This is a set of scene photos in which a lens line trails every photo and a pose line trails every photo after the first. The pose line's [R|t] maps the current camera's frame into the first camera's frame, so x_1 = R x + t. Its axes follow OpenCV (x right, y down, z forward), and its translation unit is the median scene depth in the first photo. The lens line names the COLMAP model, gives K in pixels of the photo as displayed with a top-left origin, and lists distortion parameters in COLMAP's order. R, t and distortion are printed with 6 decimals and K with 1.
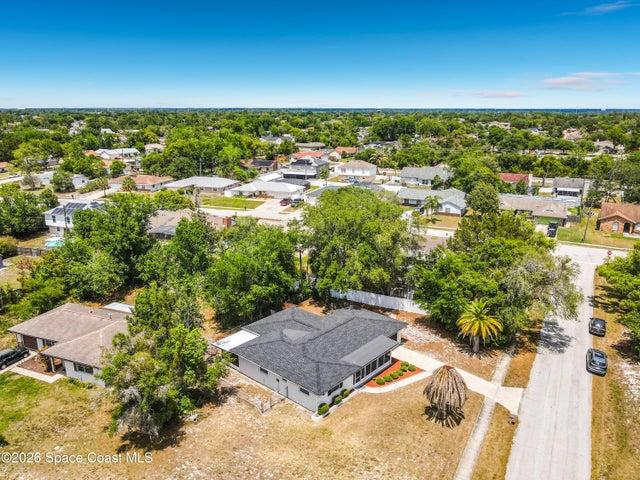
lens RADIAL K [[467.9, 0, 319.6], [0, 467.9, 308.7], [0, 0, 1]] dist [-0.074303, 0.203569]
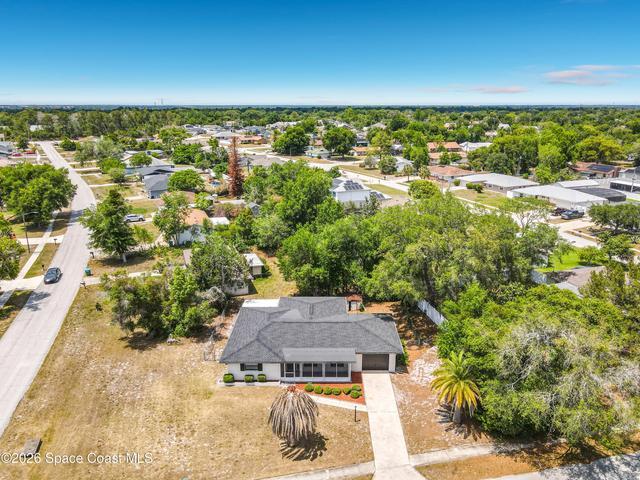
lens RADIAL K [[473.2, 0, 318.6], [0, 473.2, 254.7], [0, 0, 1]] dist [0.010683, 0.003734]
pose [[0.651510, 0.232996, -0.721975, 0.788410], [-0.304528, 0.951952, 0.032408, -0.138830], [0.694836, 0.198747, 0.691160, 0.315391]]
